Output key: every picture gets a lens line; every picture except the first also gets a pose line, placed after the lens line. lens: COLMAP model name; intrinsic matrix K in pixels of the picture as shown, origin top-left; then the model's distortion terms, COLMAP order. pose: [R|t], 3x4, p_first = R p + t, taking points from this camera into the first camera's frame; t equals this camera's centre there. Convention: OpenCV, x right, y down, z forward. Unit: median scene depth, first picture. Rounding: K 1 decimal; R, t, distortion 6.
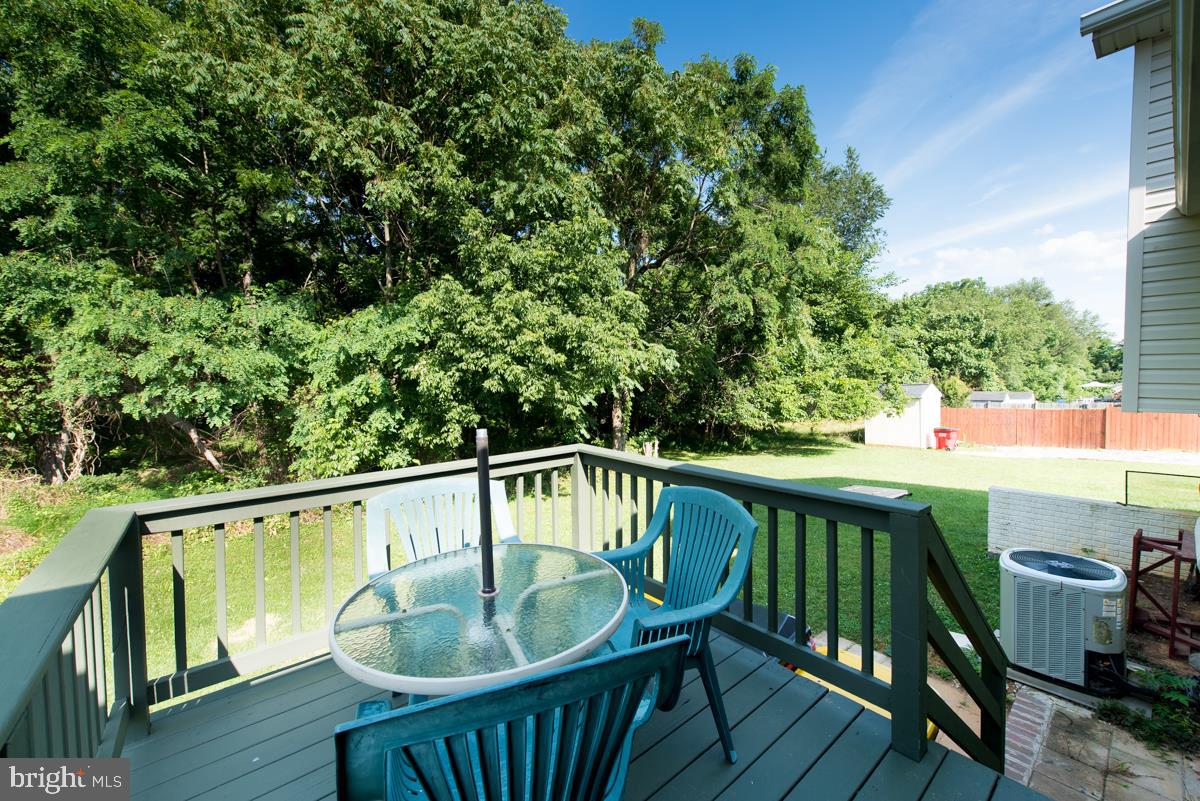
lens RADIAL K [[461.4, 0, 594.2], [0, 461.4, 402.6], [0, 0, 1]] dist [0.010822, -0.002790]
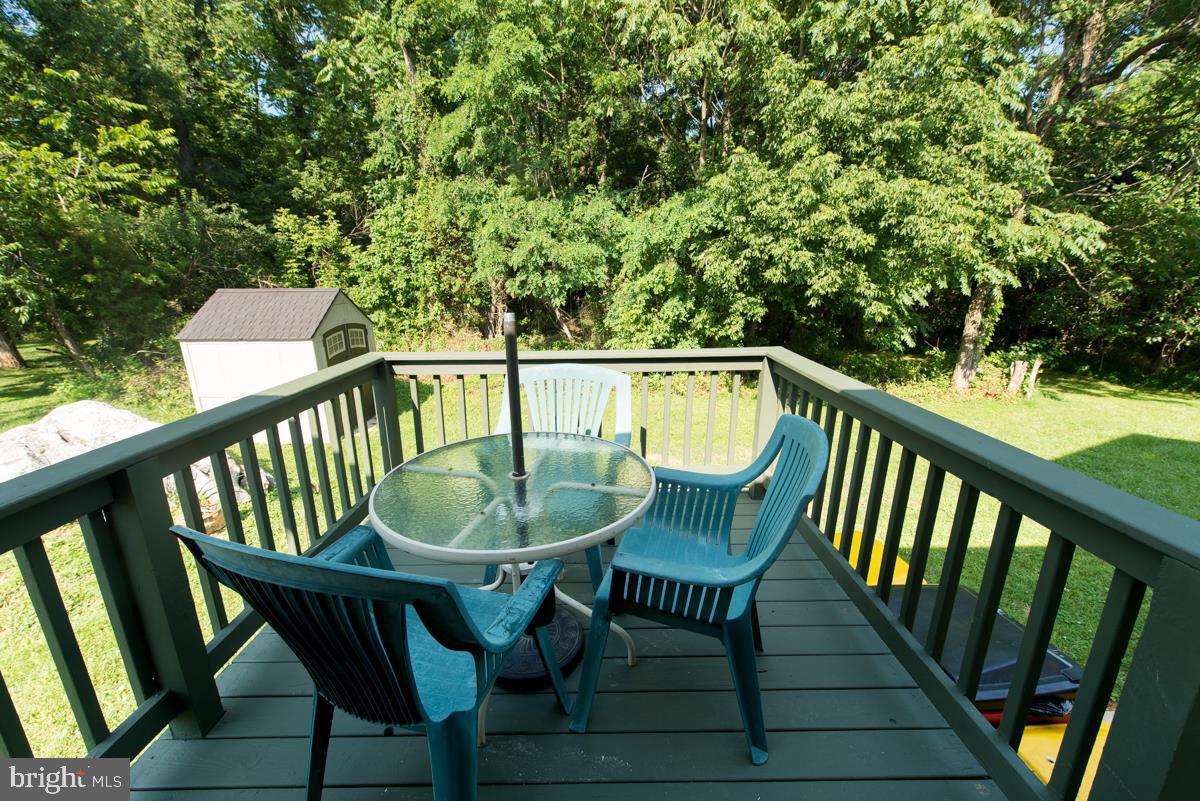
lens RADIAL K [[461.4, 0, 600.2], [0, 461.4, 396.3], [0, 0, 1]] dist [0.010822, -0.002790]
pose [[0.779610, 0.170375, -0.602645, 0.085365], [-0.037447, 0.973243, 0.226705, 0.000563], [0.625145, -0.154174, 0.765130, 0.061329]]
